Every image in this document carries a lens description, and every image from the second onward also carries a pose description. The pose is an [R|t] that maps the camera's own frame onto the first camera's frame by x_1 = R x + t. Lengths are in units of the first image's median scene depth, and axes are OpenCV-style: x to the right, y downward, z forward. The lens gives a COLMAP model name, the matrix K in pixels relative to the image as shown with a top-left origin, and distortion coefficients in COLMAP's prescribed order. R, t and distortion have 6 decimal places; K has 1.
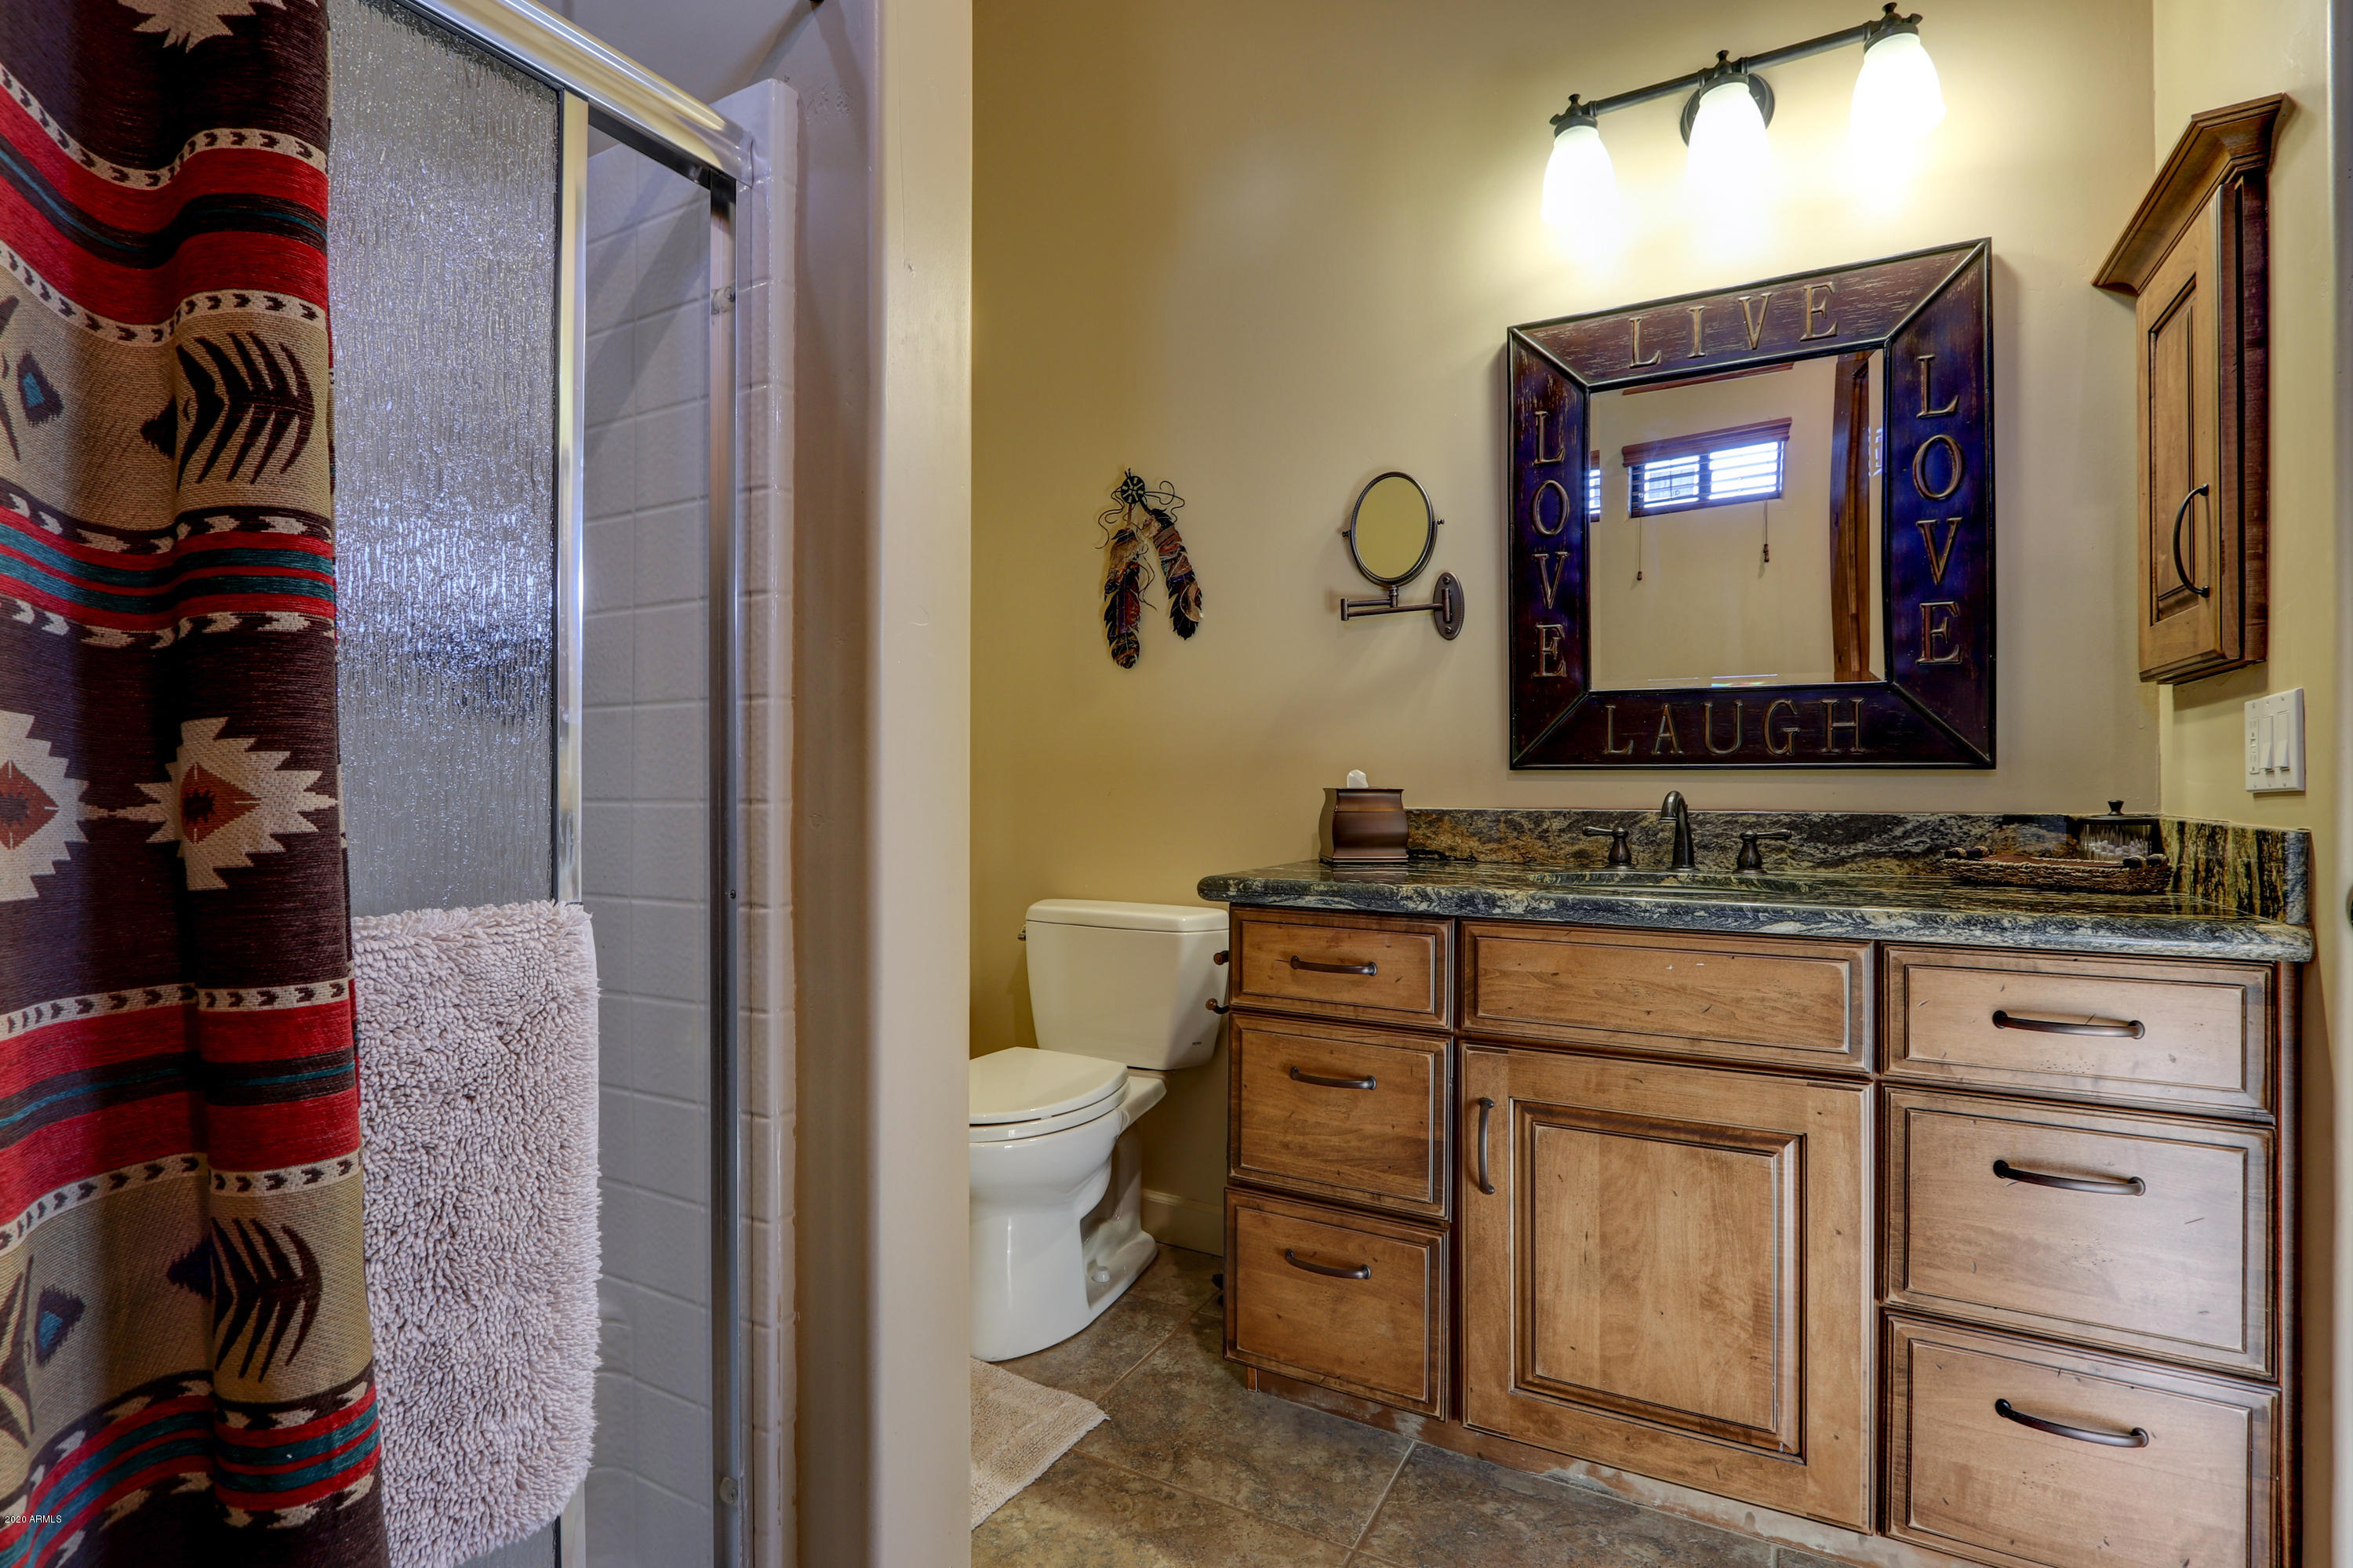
lens RADIAL K [[1133.2, 0, 1161.4], [0, 1133.2, 785.1], [0, 0, 1]] dist [-0.012118, 0.000182]
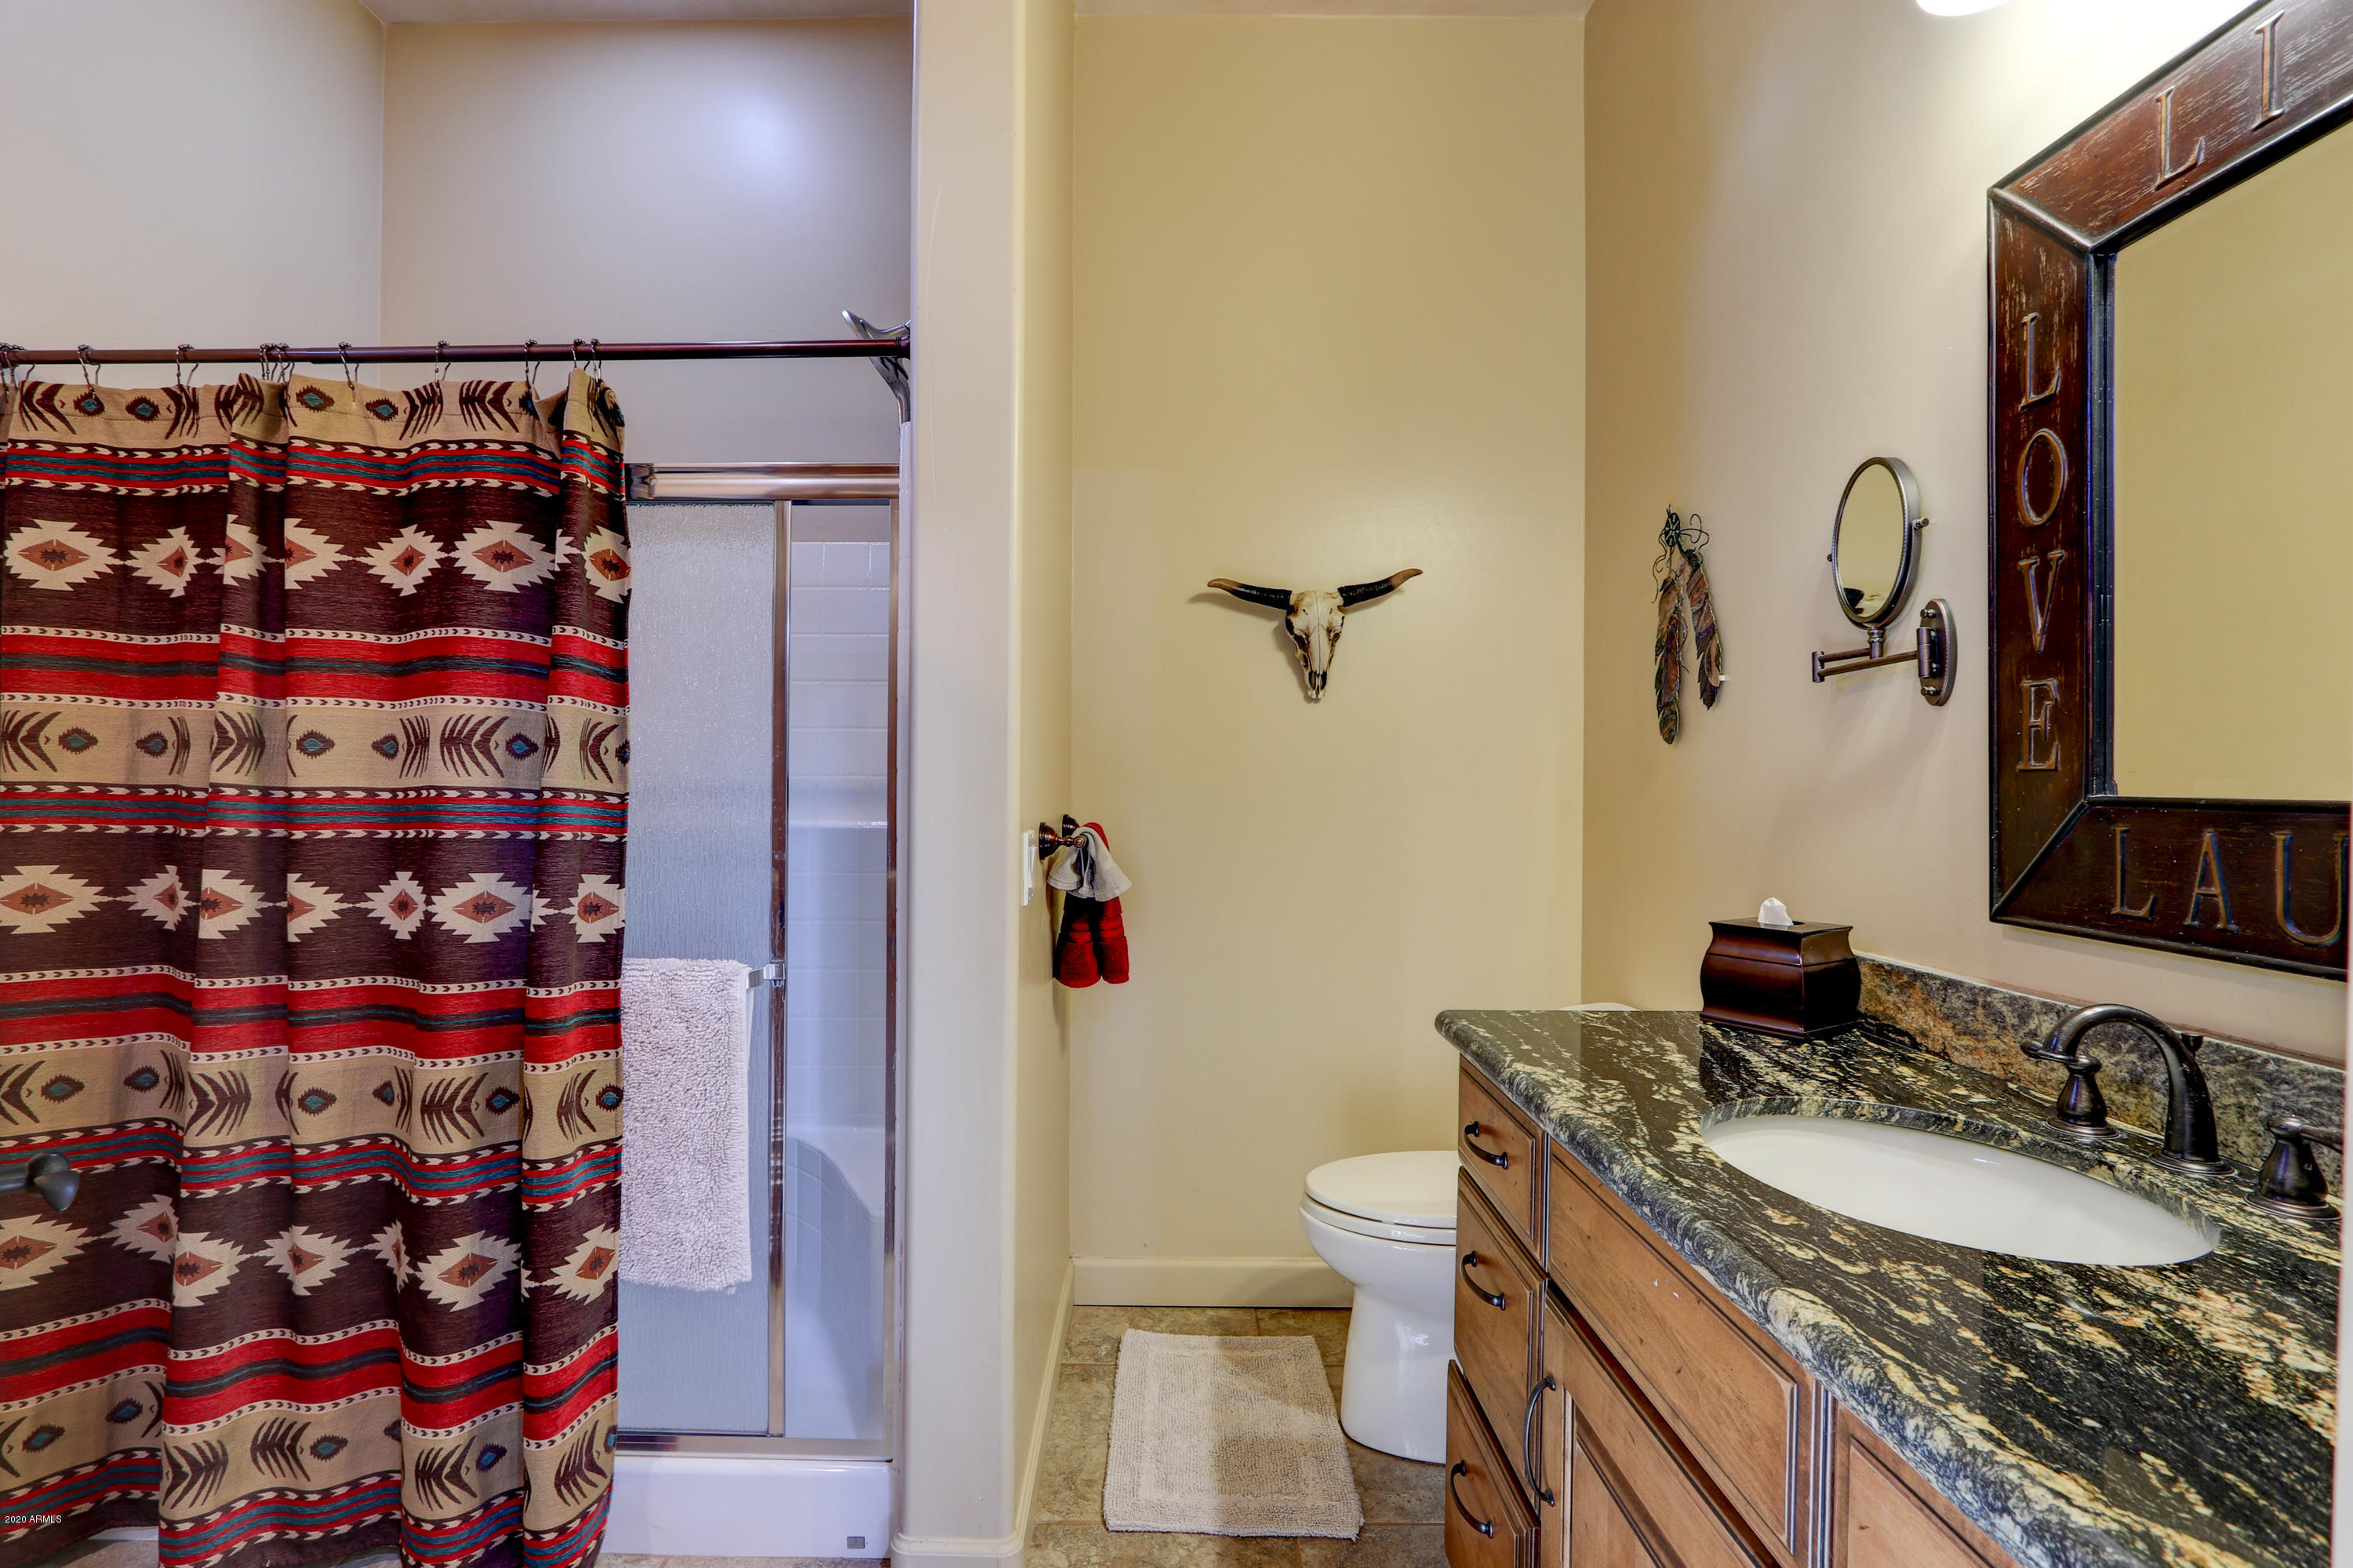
lens RADIAL K [[1133.2, 0, 1161.4], [0, 1133.2, 785.1], [0, 0, 1]] dist [-0.012118, 0.000182]
pose [[0.472741, 0.002387, -0.881198, 0.630137], [-0.005358, 0.999986, -0.000166, -0.083946], [0.881185, 0.004800, 0.472747, 0.327074]]
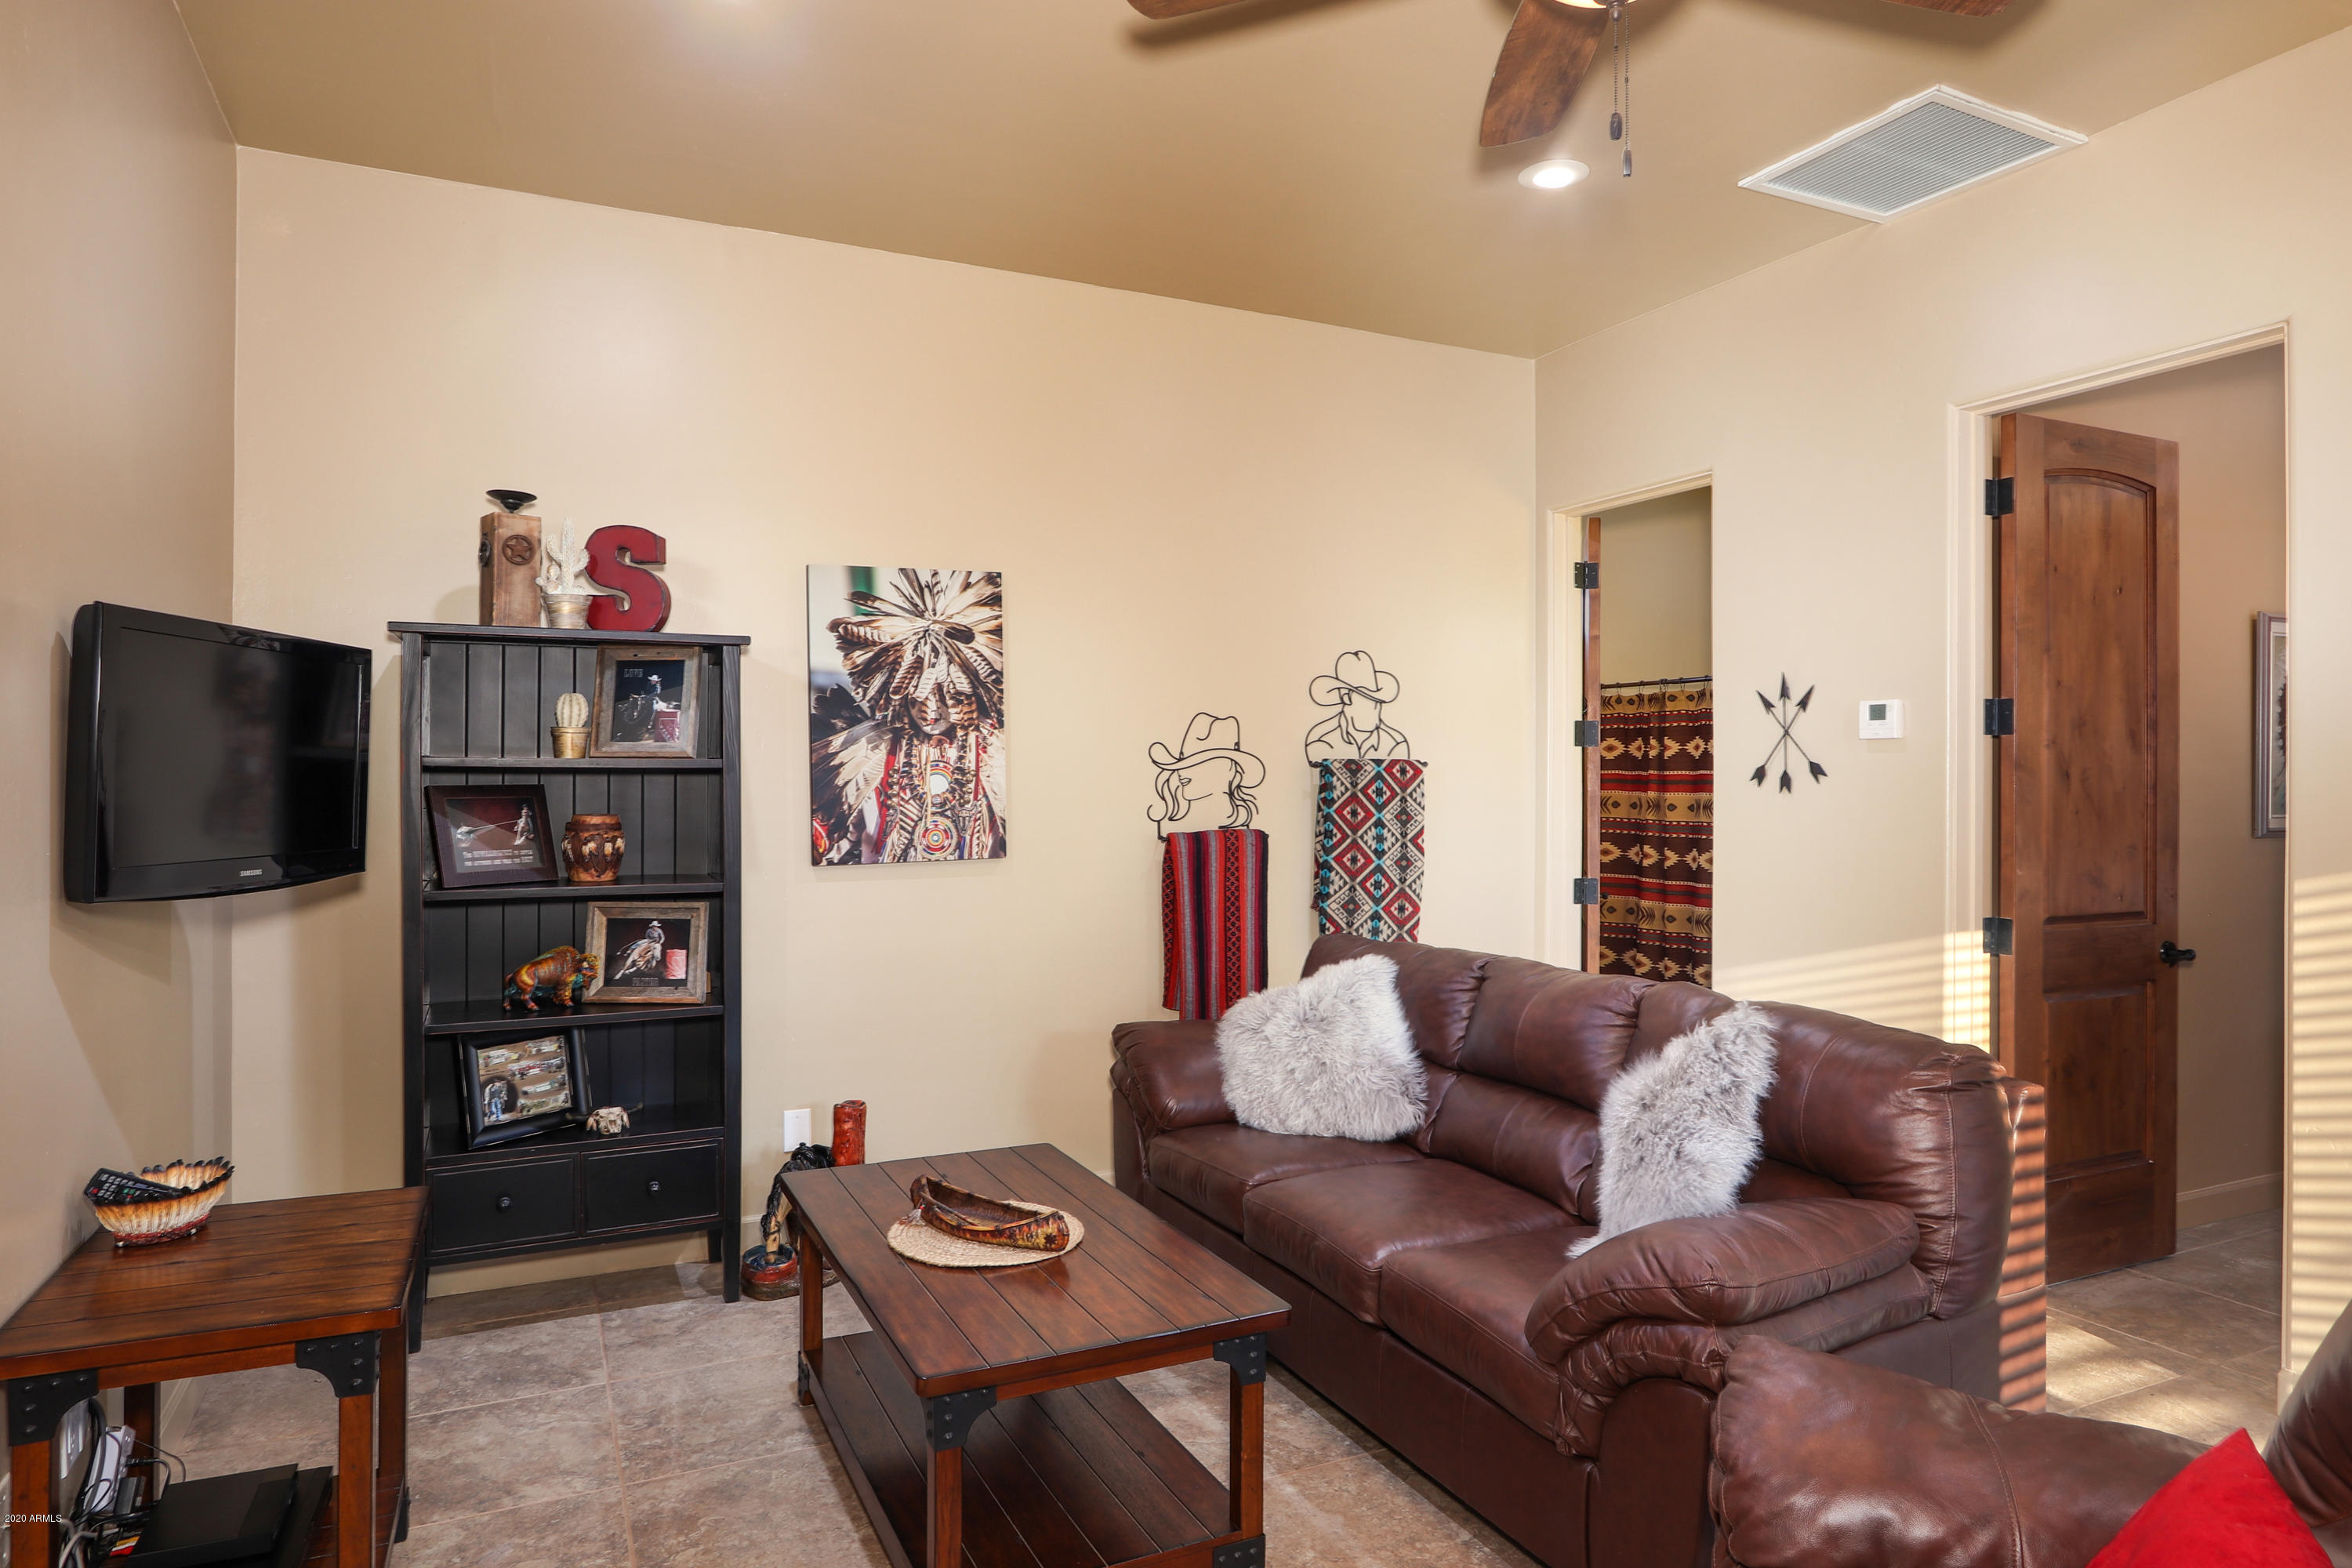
lens RADIAL K [[1352.0, 0, 1158.2], [0, 1352.0, 779.5], [0, 0, 1]] dist [-0.000673, 0.000612]
pose [[-0.584670, -0.003405, -0.811264, 2.672281], [-0.007364, 0.999972, 0.001110, -0.162723], [0.811238, 0.006623, -0.584679, 0.979162]]
